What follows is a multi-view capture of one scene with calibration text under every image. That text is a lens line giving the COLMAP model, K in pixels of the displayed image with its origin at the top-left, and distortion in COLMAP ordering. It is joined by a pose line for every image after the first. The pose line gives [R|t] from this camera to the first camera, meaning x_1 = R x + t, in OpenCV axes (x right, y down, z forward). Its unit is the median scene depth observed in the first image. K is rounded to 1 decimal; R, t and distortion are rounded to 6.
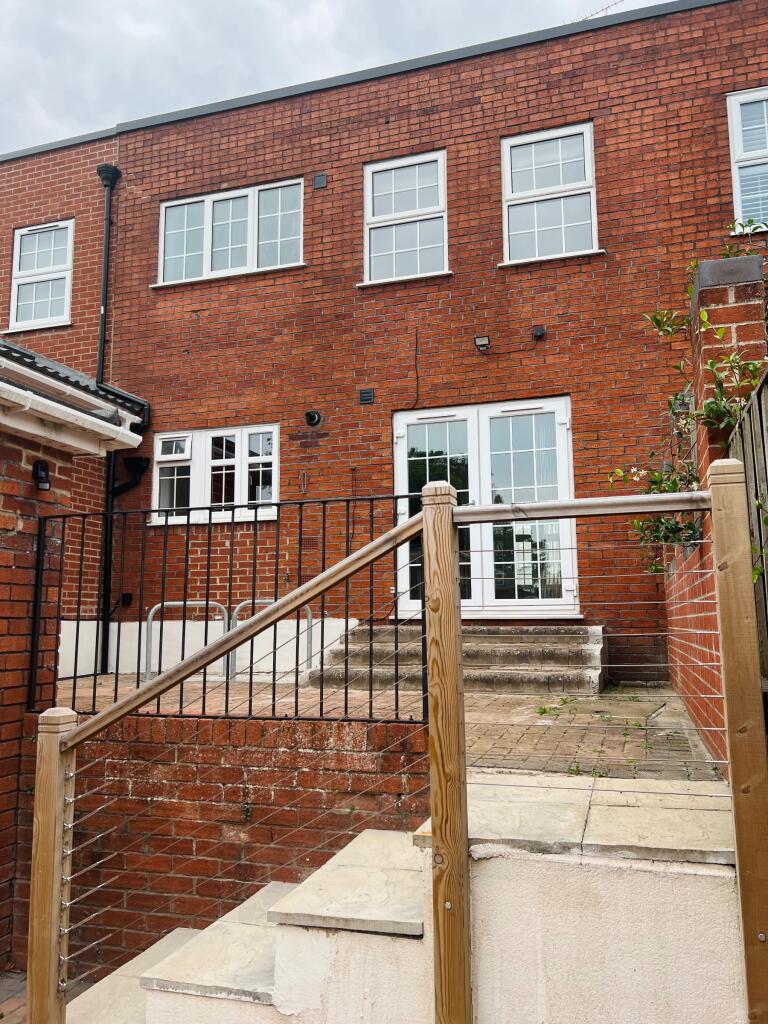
lens RADIAL K [[776.4, 0, 388.2], [0, 776.4, 513.5], [0, 0, 1]] dist [0.034540, -0.037217]
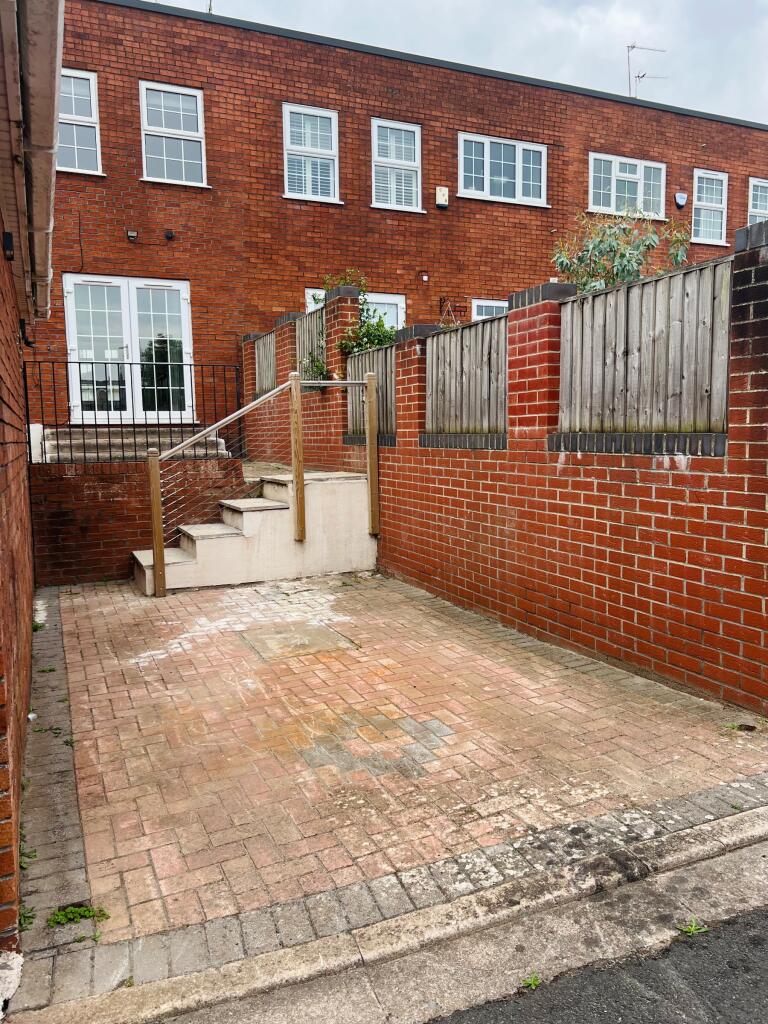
lens RADIAL K [[776.4, 0, 384.2], [0, 776.4, 520.9], [0, 0, 1]] dist [0.034540, -0.037217]
pose [[0.751404, -0.081266, 0.654819, -0.511686], [-0.079792, 0.973913, 0.212429, -0.042862], [-0.655001, -0.211869, 0.725318, -0.475970]]
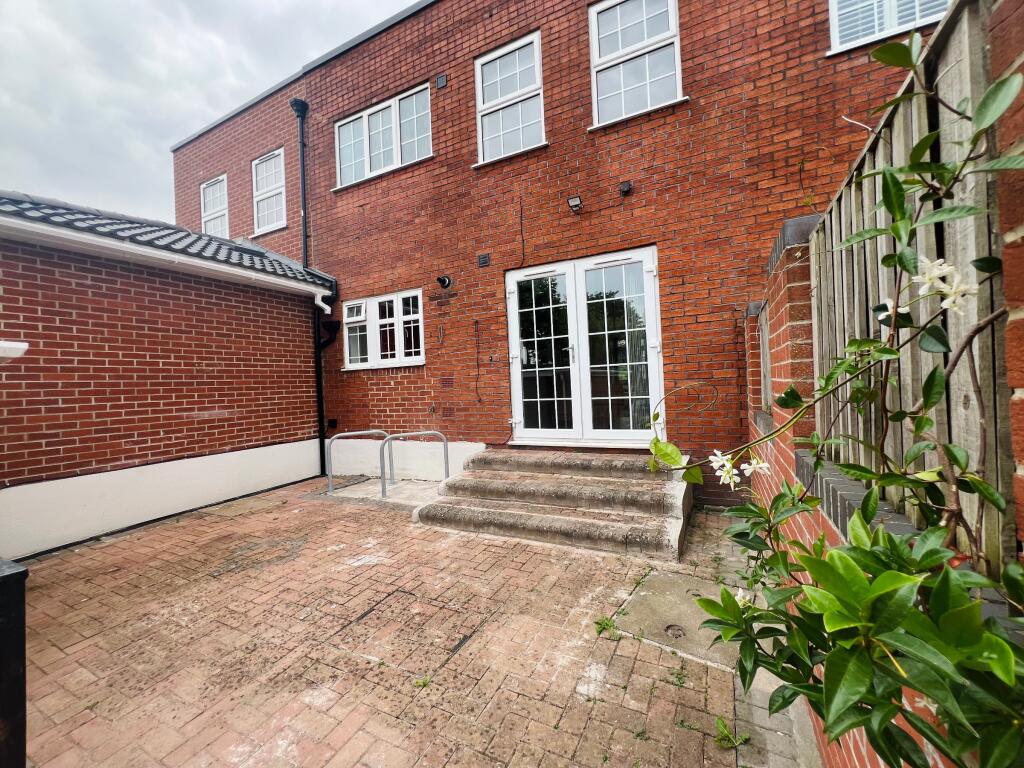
lens RADIAL K [[410.5, 0, 511.3], [0, 410.5, 381.3], [0, 0, 1]] dist [-0.003162, 0.000524]
pose [[0.986339, -0.037154, -0.160481, 0.111784], [0.057974, 0.990198, 0.127067, -0.043997], [0.154187, -0.134635, 0.978826, 0.359415]]
